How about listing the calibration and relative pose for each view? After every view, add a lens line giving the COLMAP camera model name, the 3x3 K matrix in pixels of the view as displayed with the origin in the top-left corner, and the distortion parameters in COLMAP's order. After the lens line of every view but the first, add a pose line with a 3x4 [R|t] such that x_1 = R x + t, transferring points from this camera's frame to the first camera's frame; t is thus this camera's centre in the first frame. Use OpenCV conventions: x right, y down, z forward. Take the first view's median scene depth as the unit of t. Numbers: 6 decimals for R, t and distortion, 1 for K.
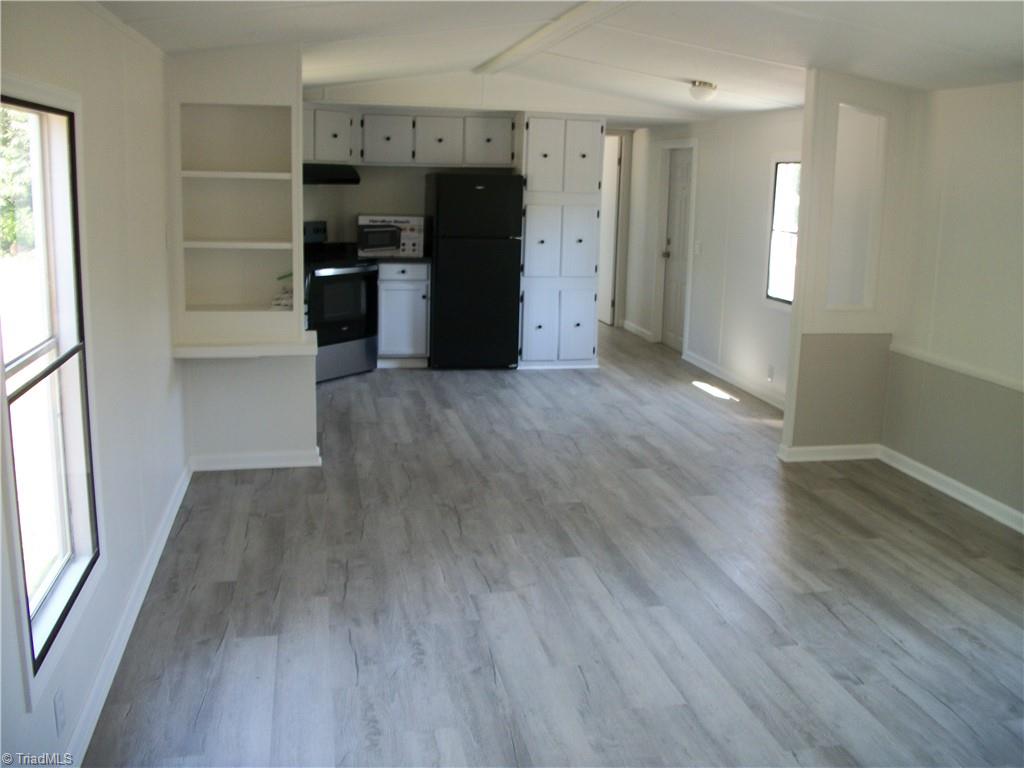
lens RADIAL K [[980.9, 0, 512.0], [0, 980.9, 384.0], [0, 0, 1]] dist [-0.143293, 0.018140]
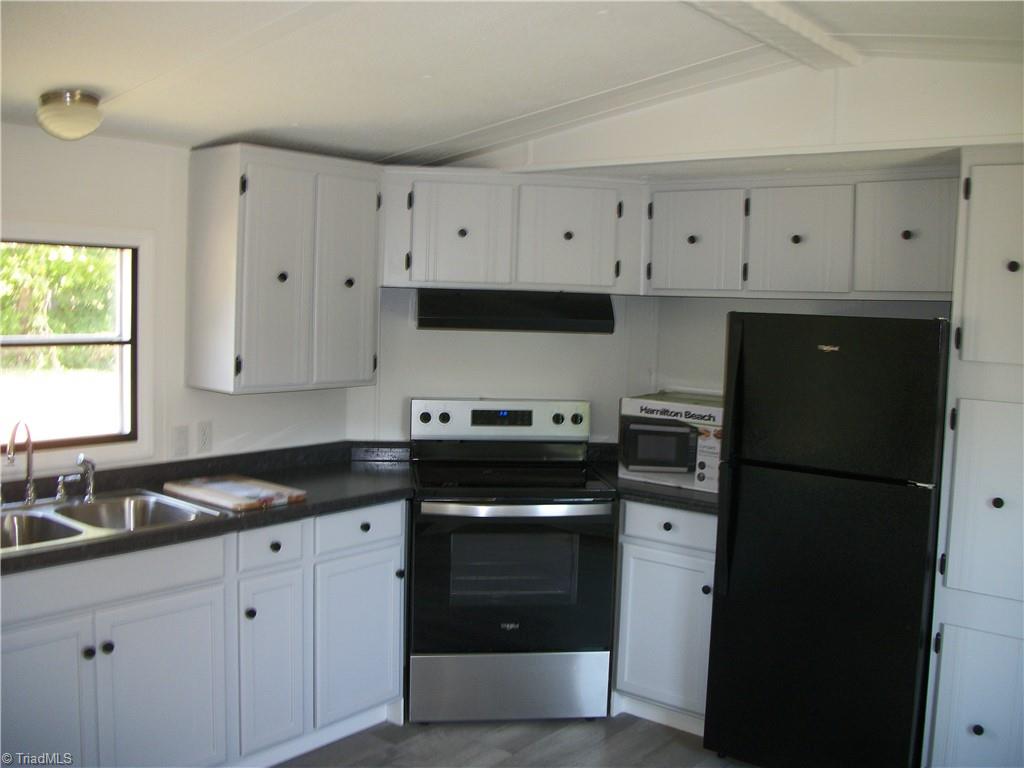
lens RADIAL K [[980.9, 0, 512.0], [0, 980.9, 384.0], [0, 0, 1]] dist [-0.143293, 0.018140]
pose [[0.640310, 0.056421, -0.766042, 0.068694], [-0.170860, 0.982775, -0.070433, -0.050394], [0.748873, 0.175985, 0.638920, 0.239863]]
